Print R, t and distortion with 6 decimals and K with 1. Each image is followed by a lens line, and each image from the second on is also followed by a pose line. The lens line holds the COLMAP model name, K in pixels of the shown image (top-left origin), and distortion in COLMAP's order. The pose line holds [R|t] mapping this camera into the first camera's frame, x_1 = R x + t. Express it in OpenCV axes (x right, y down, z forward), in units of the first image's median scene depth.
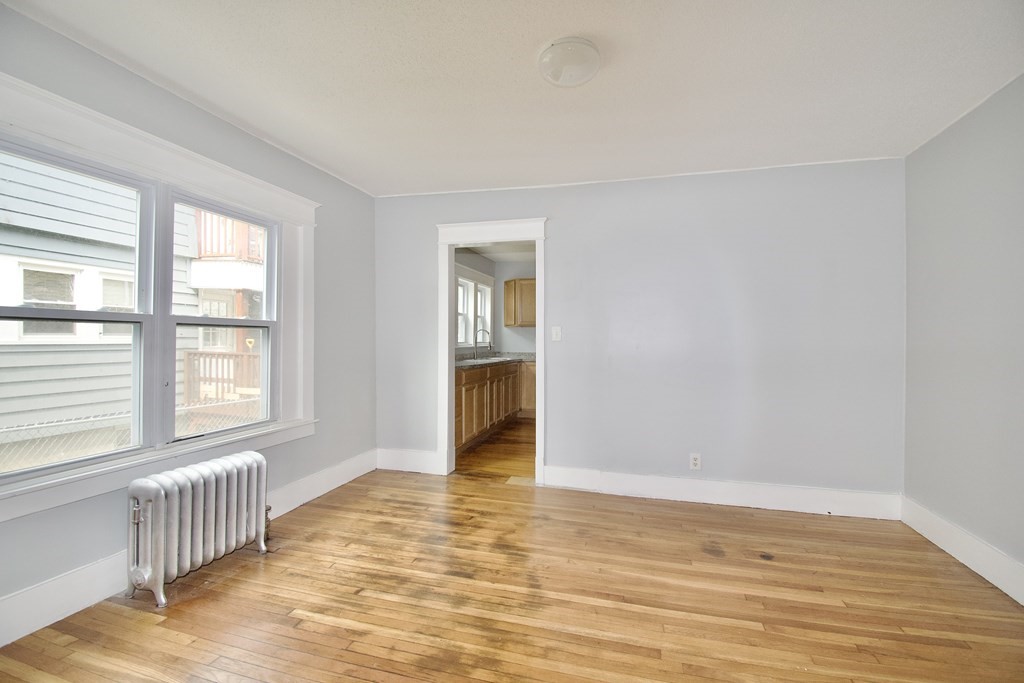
lens RADIAL K [[453.0, 0, 518.2], [0, 453.0, 330.3], [0, 0, 1]] dist [0.004287, -0.017734]
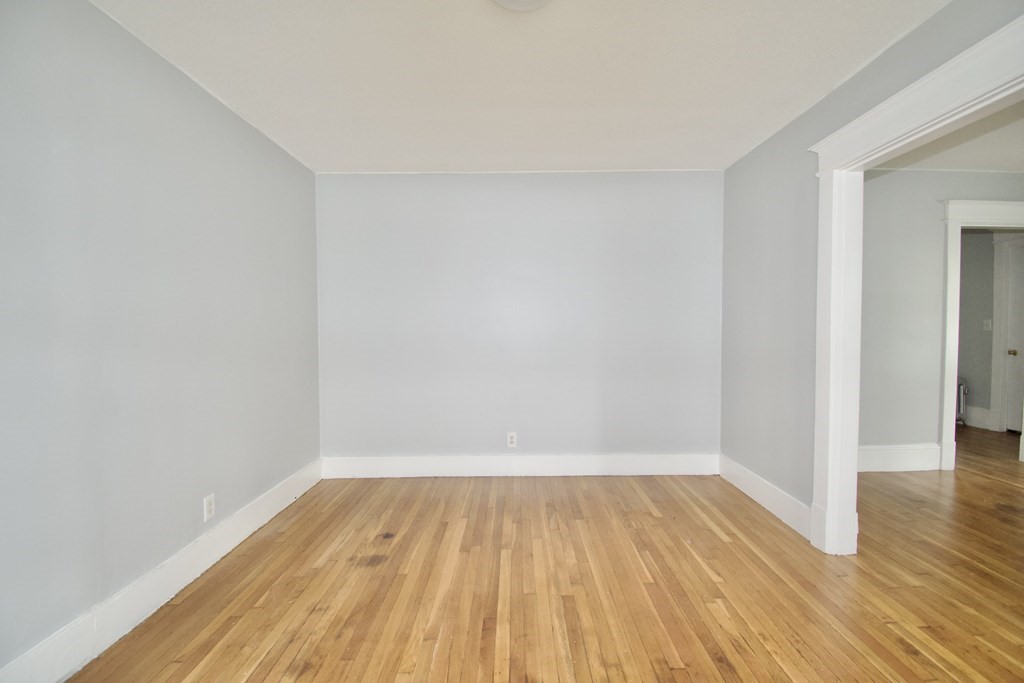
lens RADIAL K [[453.0, 0, 511.1], [0, 453.0, 337.5], [0, 0, 1]] dist [0.004287, -0.017734]
pose [[-0.266258, -0.029105, 0.963462, -0.495052], [-0.010616, 0.999572, 0.027262, 0.008599], [-0.963843, -0.002970, -0.266453, 0.944015]]
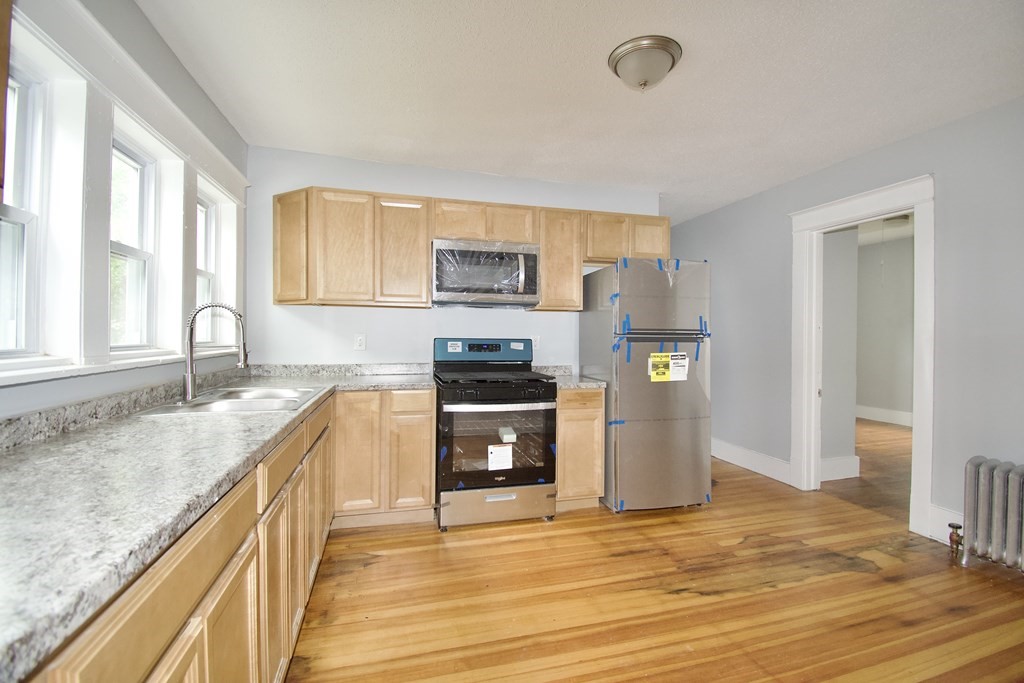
lens RADIAL K [[453.0, 0, 526.9], [0, 453.0, 331.9], [0, 0, 1]] dist [0.004287, -0.017734]
pose [[0.849693, 0.001907, 0.527275, -0.144071], [-0.010682, 0.999850, 0.013597, 0.024609], [-0.527170, -0.017186, 0.849586, 1.471790]]
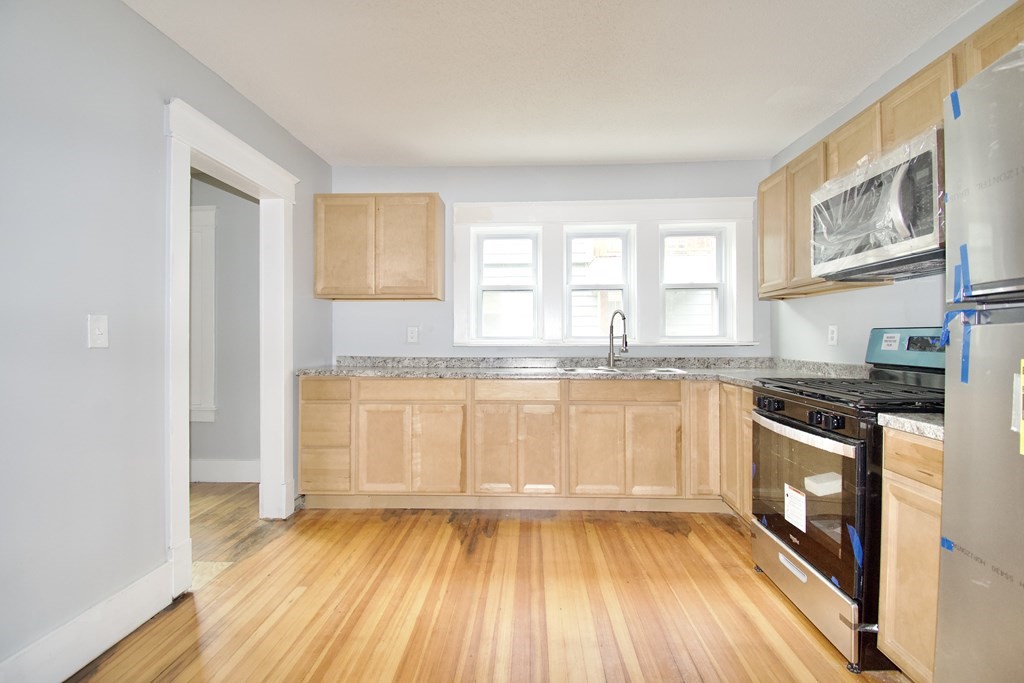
lens RADIAL K [[453.0, 0, 510.1], [0, 453.0, 331.3], [0, 0, 1]] dist [0.004287, -0.017734]
pose [[0.224922, -0.024173, -0.974077, 0.963867], [0.024303, 0.999520, -0.019192, 0.066432], [0.974074, -0.019357, 0.225402, 1.829272]]
